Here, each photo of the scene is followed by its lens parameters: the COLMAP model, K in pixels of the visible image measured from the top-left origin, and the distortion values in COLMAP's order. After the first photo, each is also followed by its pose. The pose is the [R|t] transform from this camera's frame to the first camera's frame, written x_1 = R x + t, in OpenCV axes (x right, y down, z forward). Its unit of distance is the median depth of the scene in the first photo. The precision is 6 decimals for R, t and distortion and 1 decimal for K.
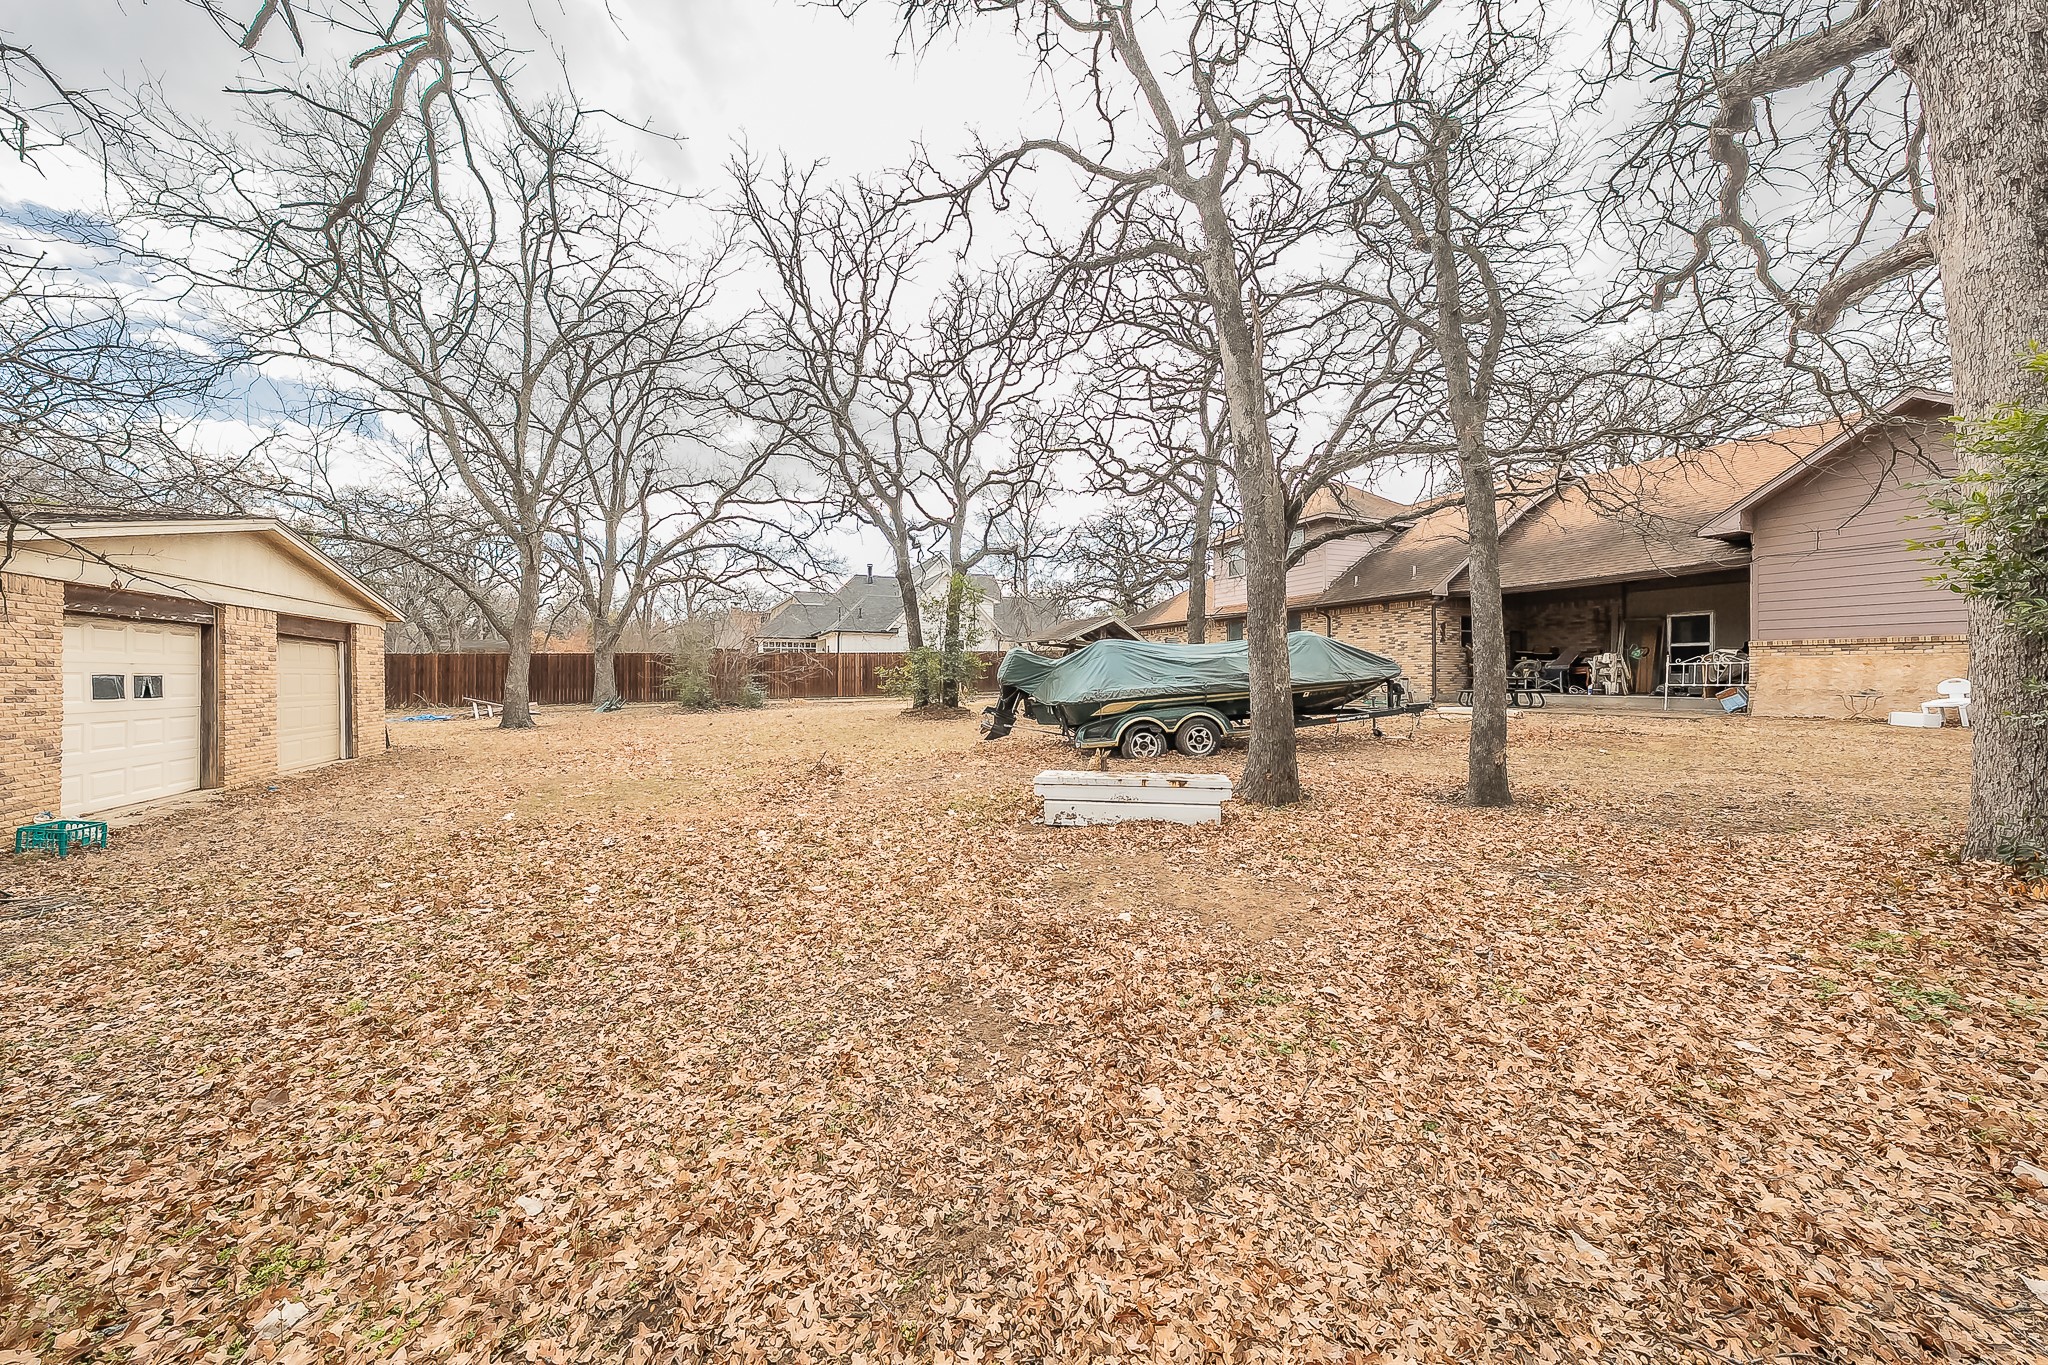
lens RADIAL K [[707.4, 0, 1022.6], [0, 707.4, 675.4], [0, 0, 1]] dist [-0.000567, 0.000014]
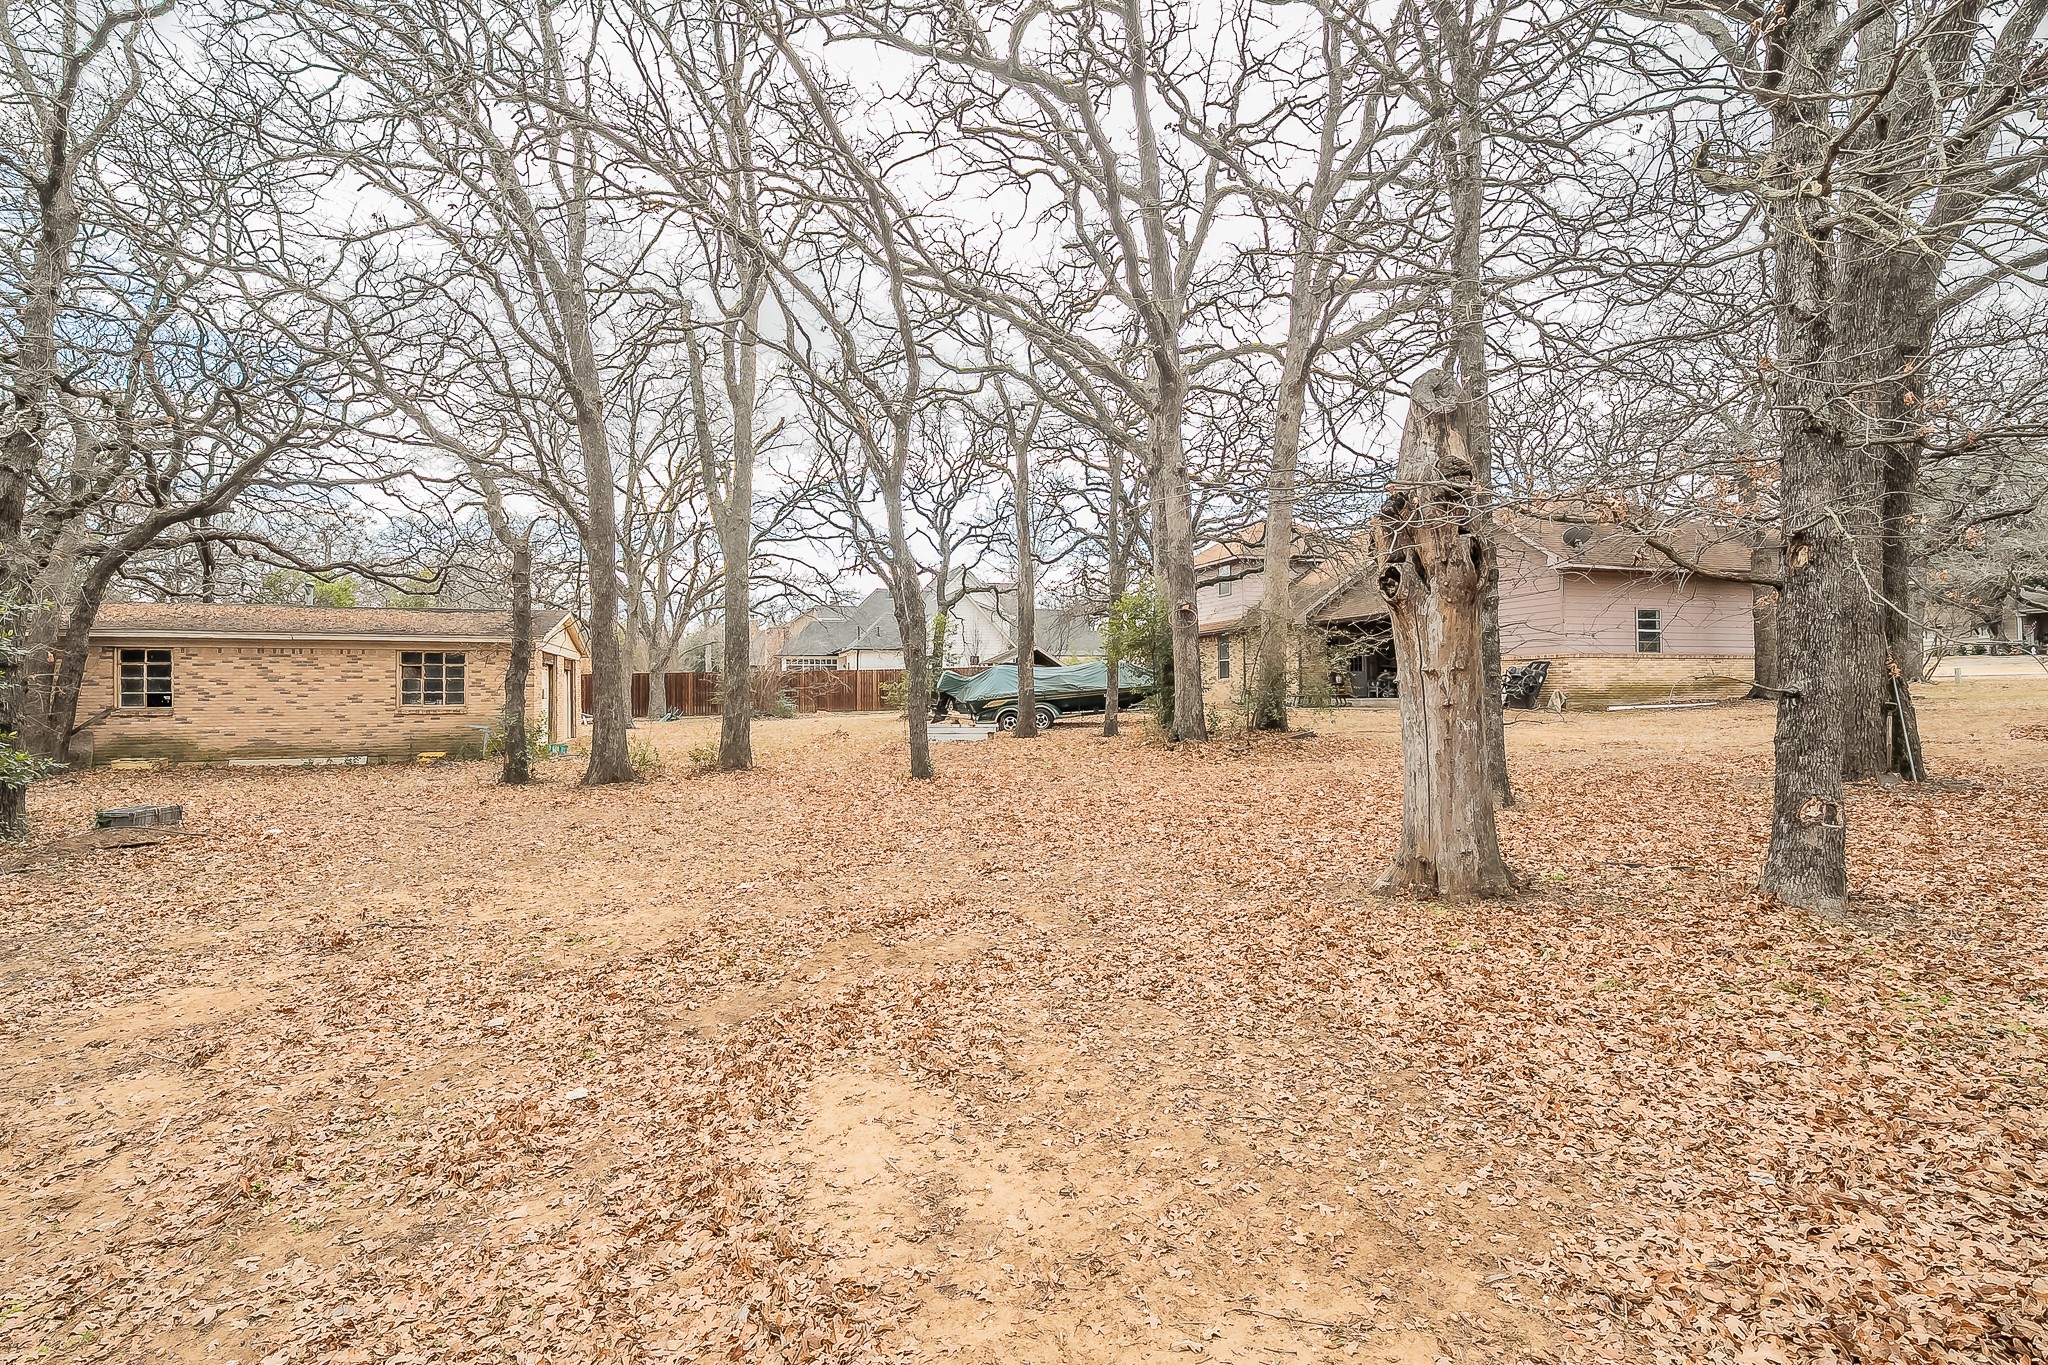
lens RADIAL K [[942.2, 0, 1024.7], [0, 942.2, 684.4], [0, 0, 1]] dist [0.000163, 0.000005]
pose [[0.995942, -0.010080, -0.089428, 0.213172], [0.009258, 0.999911, -0.009595, 0.010510], [0.089517, 0.008728, 0.995947, -0.711909]]
